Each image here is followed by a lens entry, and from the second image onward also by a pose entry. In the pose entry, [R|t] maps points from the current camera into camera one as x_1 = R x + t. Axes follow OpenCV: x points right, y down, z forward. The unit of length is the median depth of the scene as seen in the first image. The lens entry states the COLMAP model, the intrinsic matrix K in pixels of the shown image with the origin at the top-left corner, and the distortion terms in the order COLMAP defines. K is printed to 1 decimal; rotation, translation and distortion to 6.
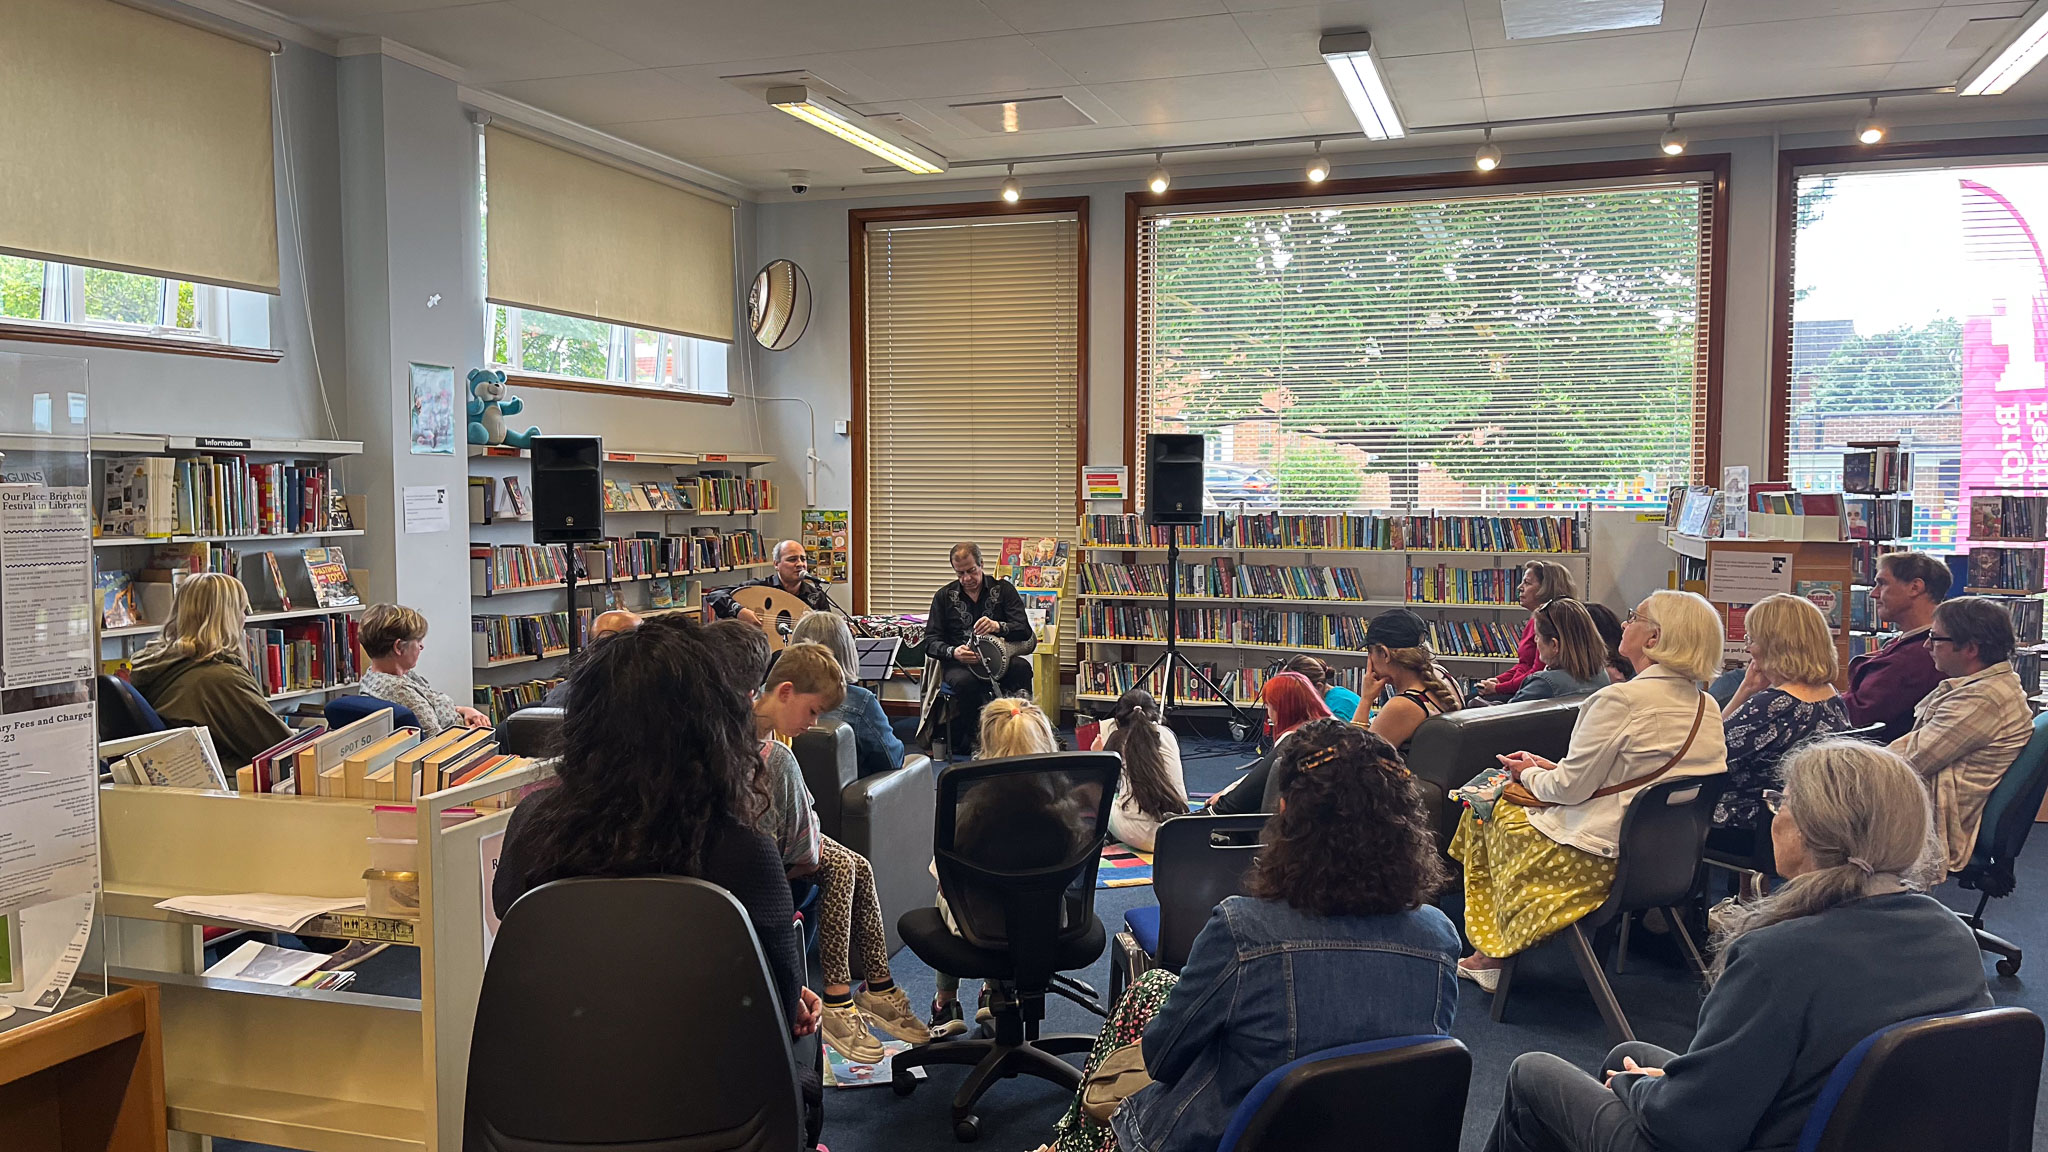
lens RADIAL K [[1554.4, 0, 1024.0], [0, 1554.4, 576.0], [0, 0, 1]] dist [0.085955, -0.107777]
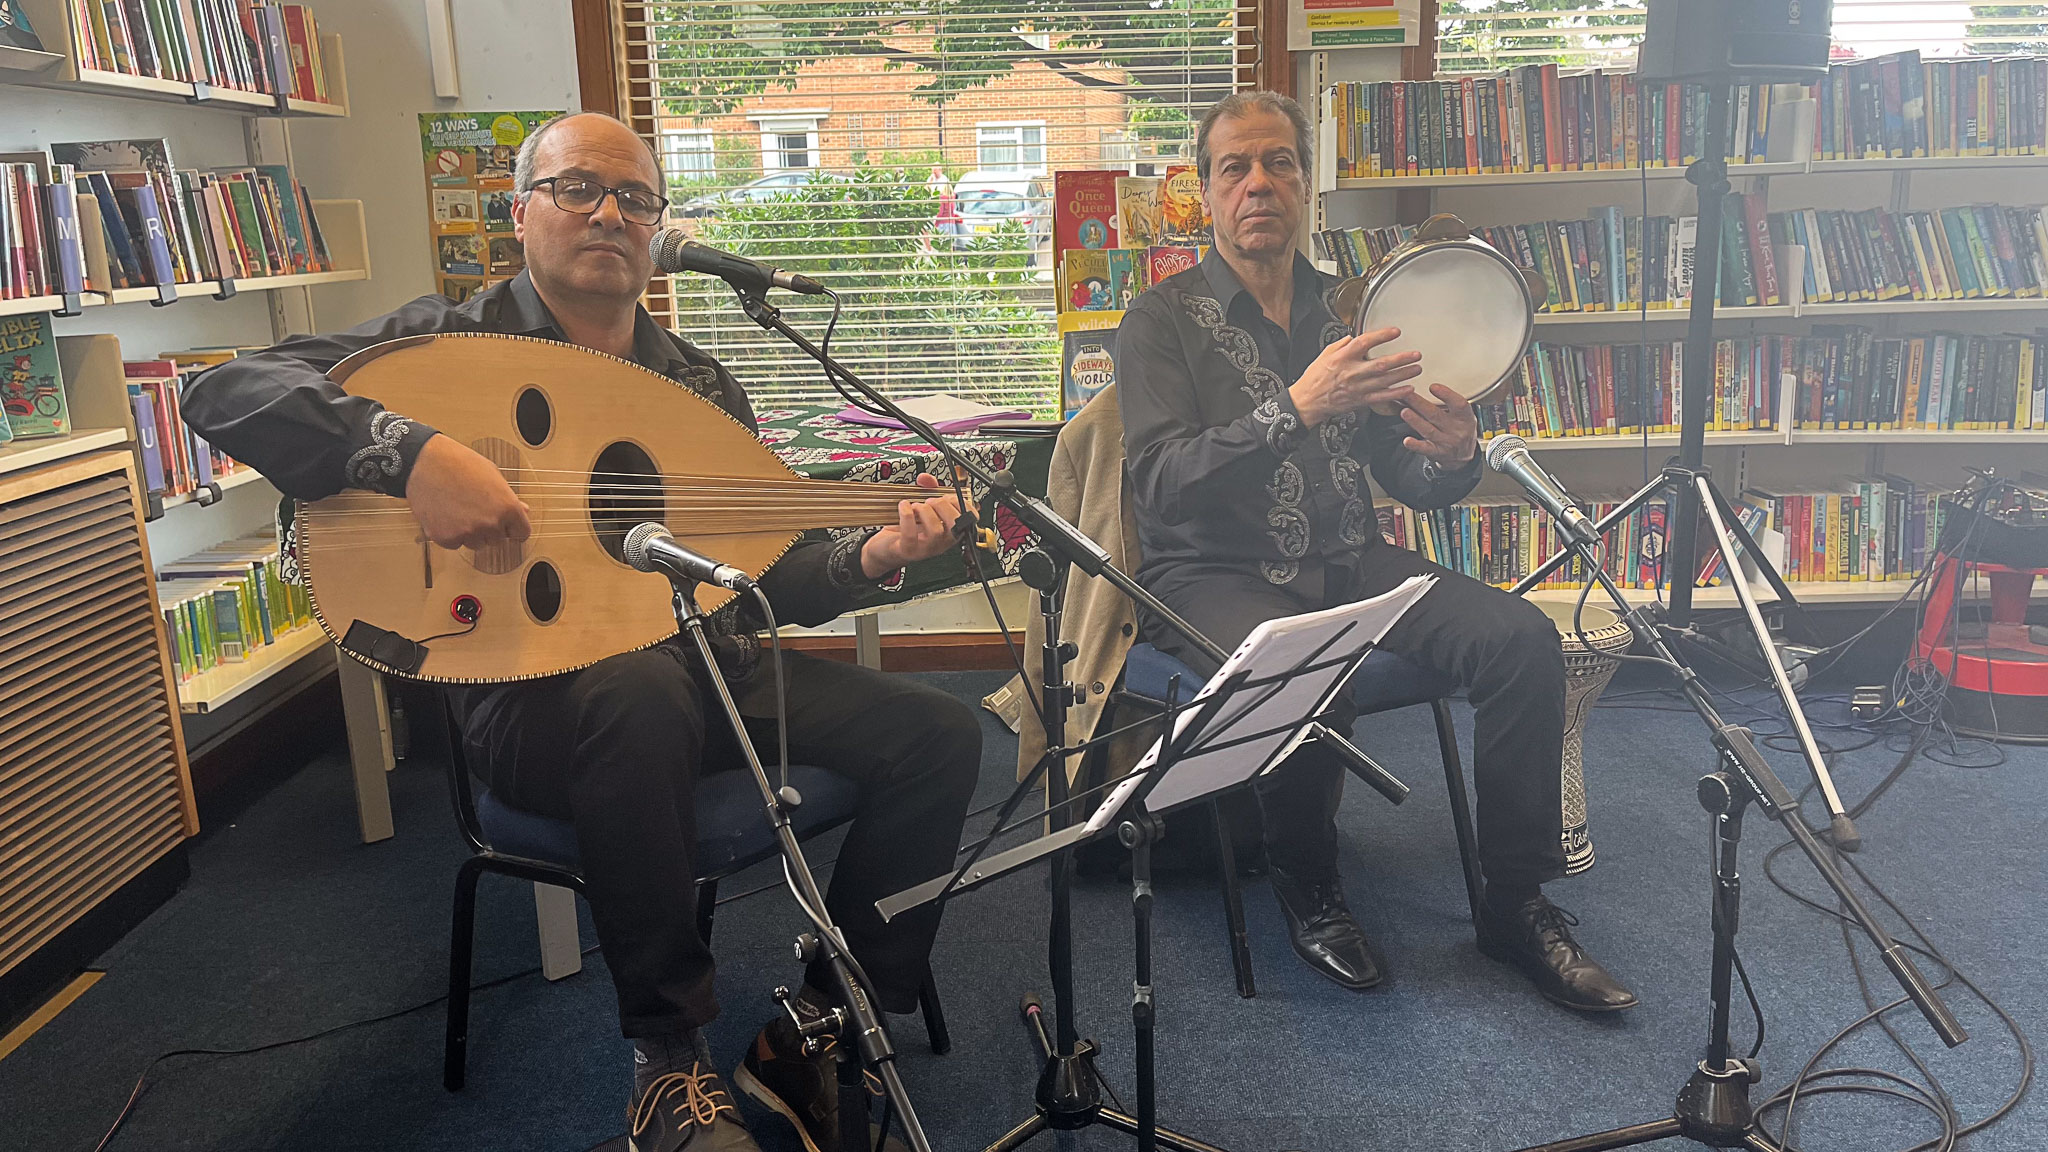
lens RADIAL K [[1554.4, 0, 1024.0], [0, 1554.4, 576.0], [0, 0, 1]] dist [0.085955, -0.107777]
pose [[0.944993, -0.096693, 0.312471, -0.150807], [0.046957, 0.985516, 0.162952, 0.008032], [-0.323701, -0.139316, 0.935847, 0.696238]]
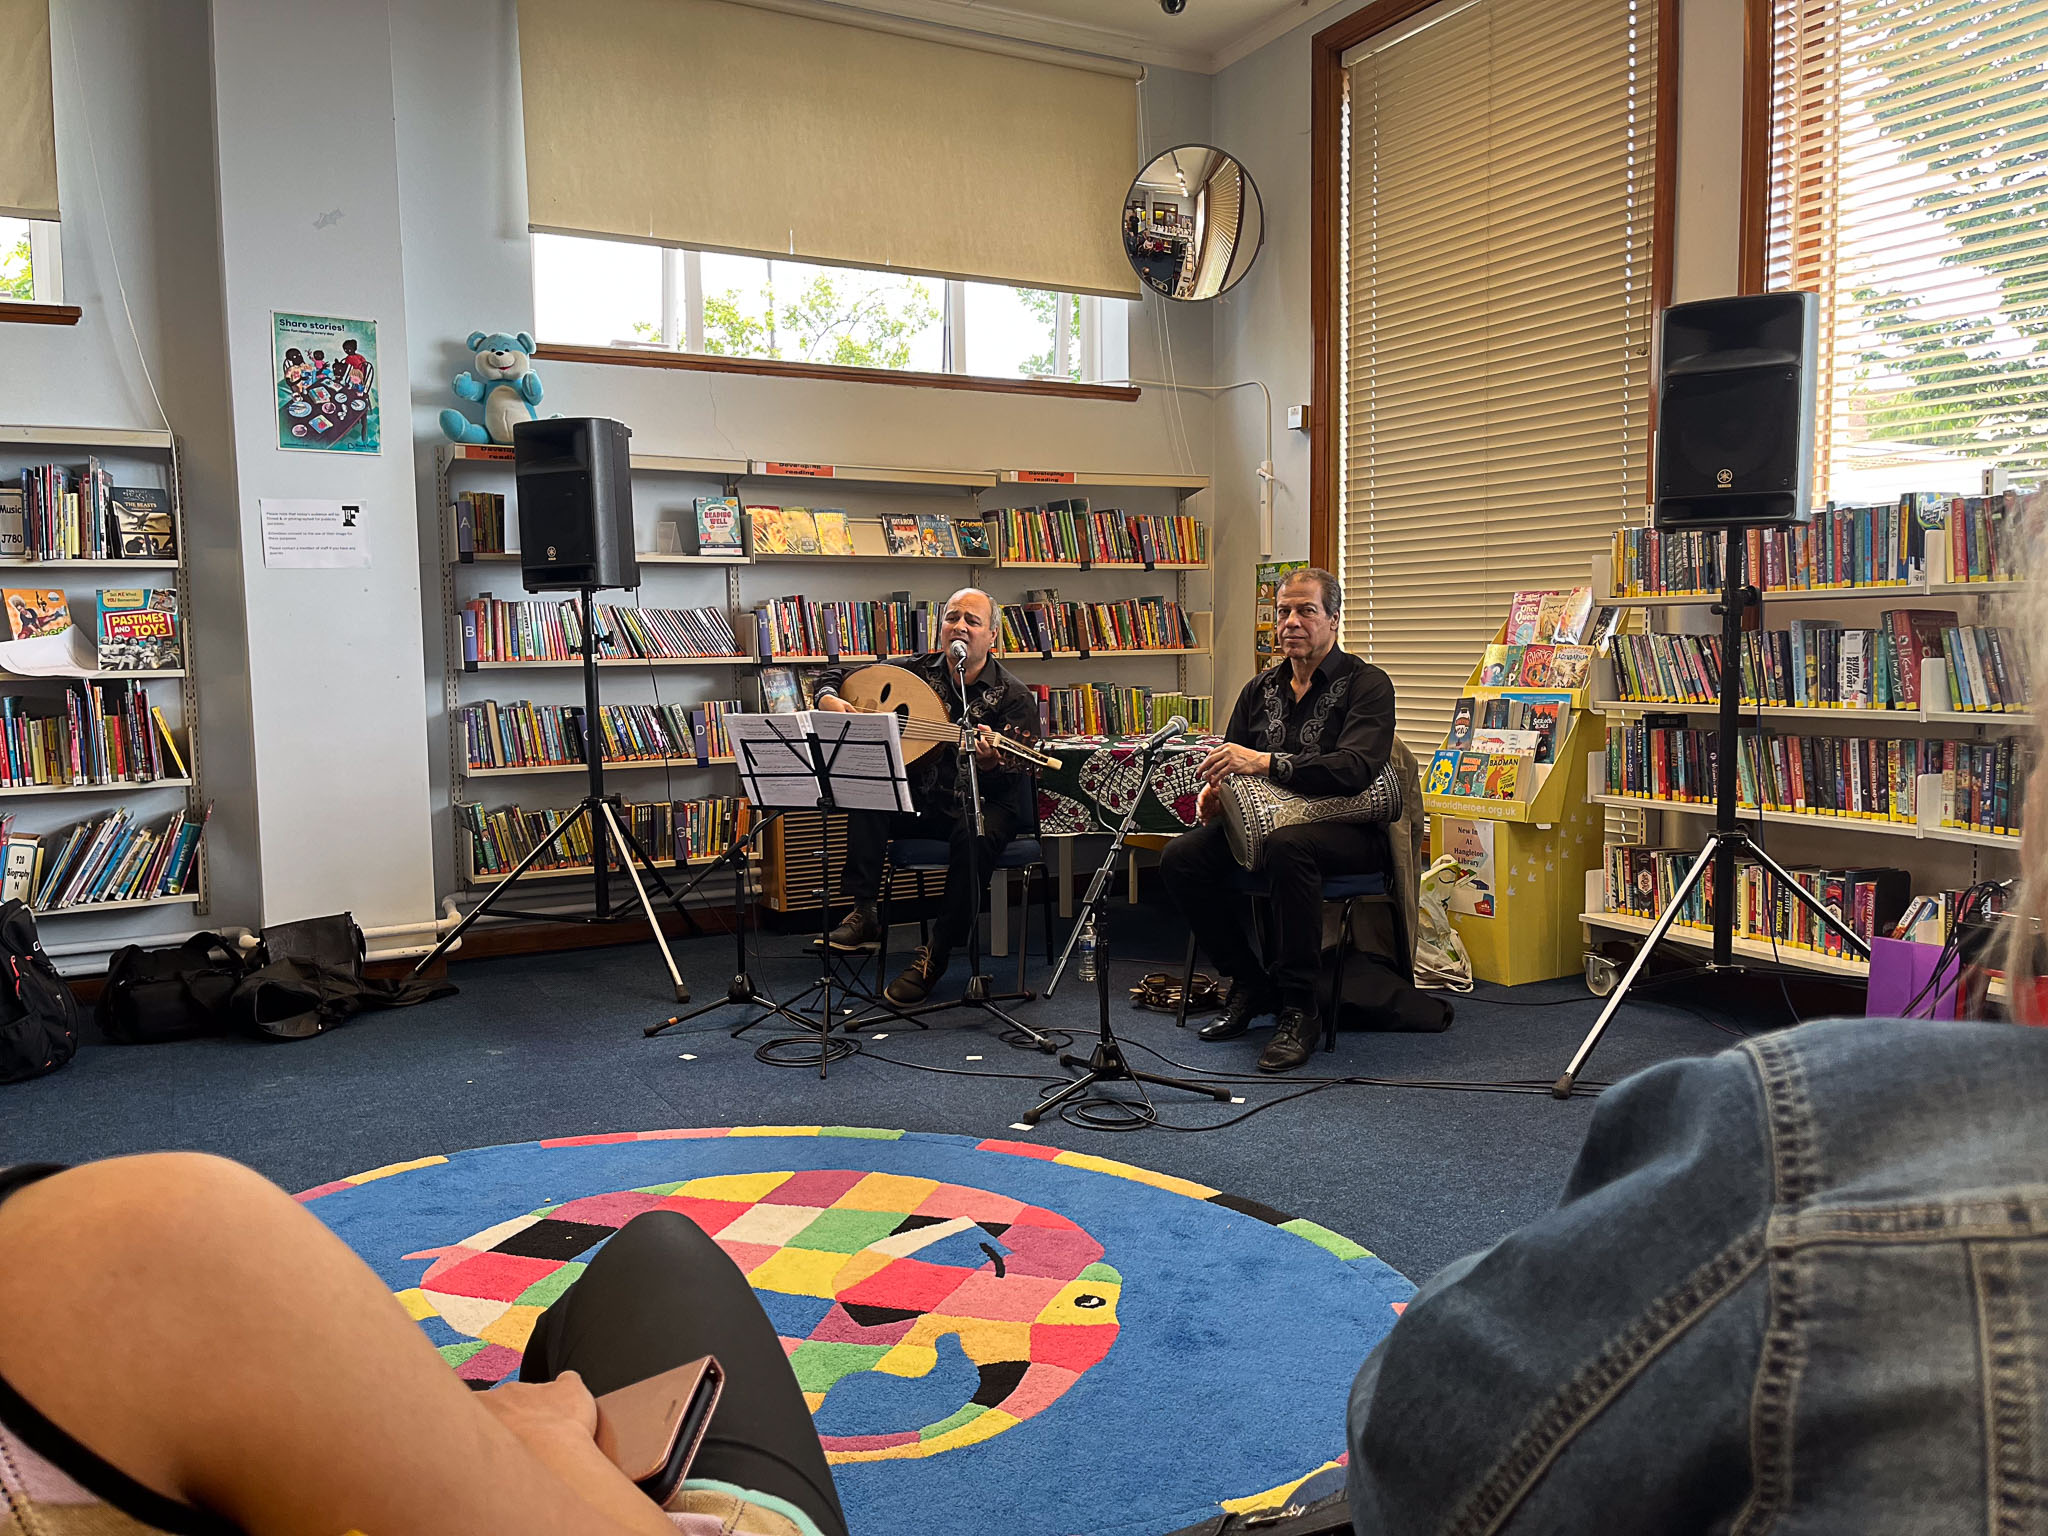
lens RADIAL K [[1590.6, 0, 1024.0], [0, 1590.6, 768.0], [0, 0, 1]] dist [0.090749, -0.001948]
pose [[0.734797, 0.043986, -0.676860, 0.243865], [-0.025460, 0.998980, 0.037280, 0.018579], [0.677810, -0.010160, 0.735167, 0.532288]]
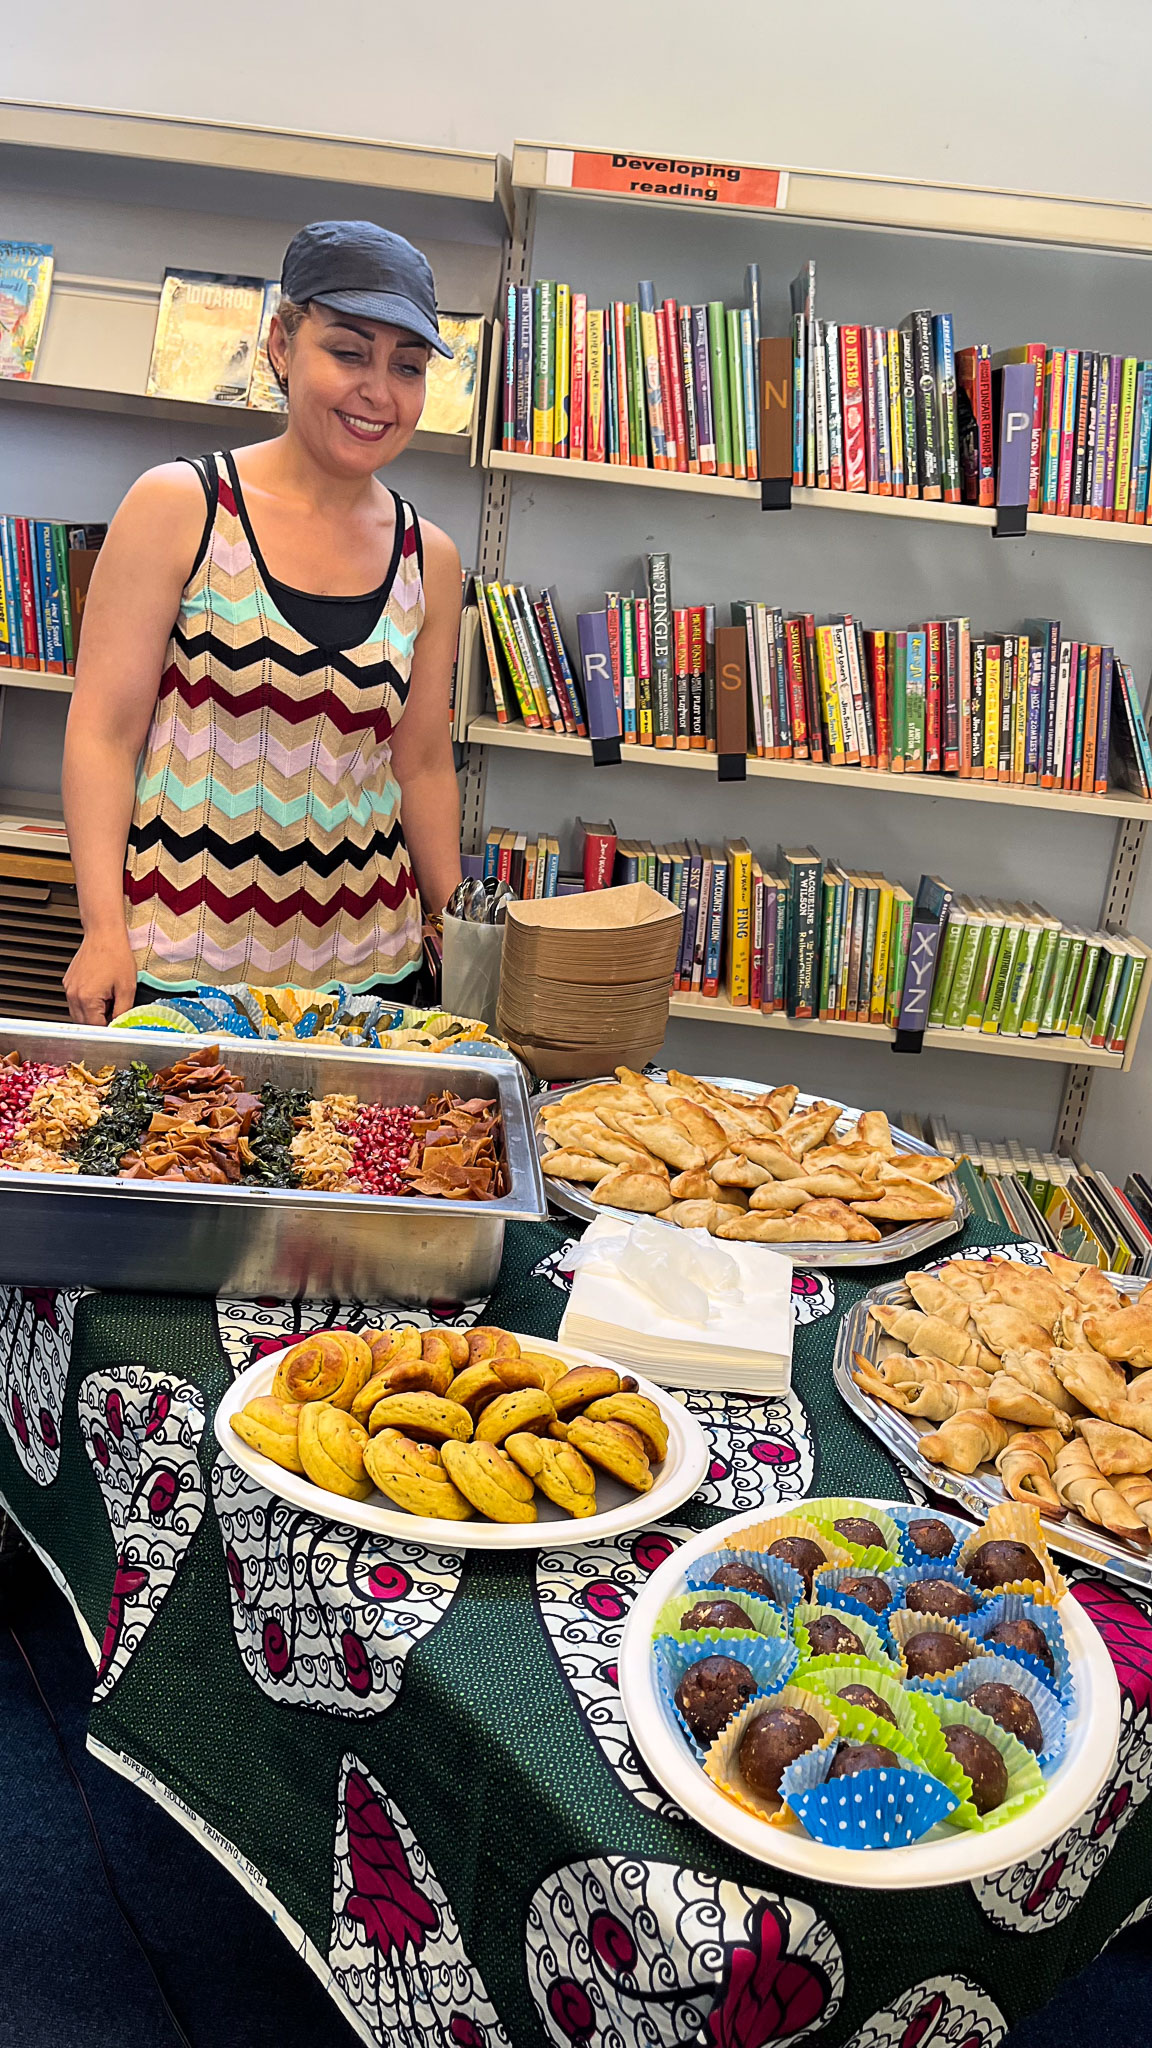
lens RADIAL K [[1560.0, 0, 576.0], [0, 1560.0, 1024.0], [0, 0, 1]] dist [0.079799, -0.095585]
pose [[0.286752, 0.221824, -0.931970, 0.011467], [-0.169140, 0.969264, 0.178659, -0.005487], [0.942955, 0.106403, 0.315458, 0.960149]]
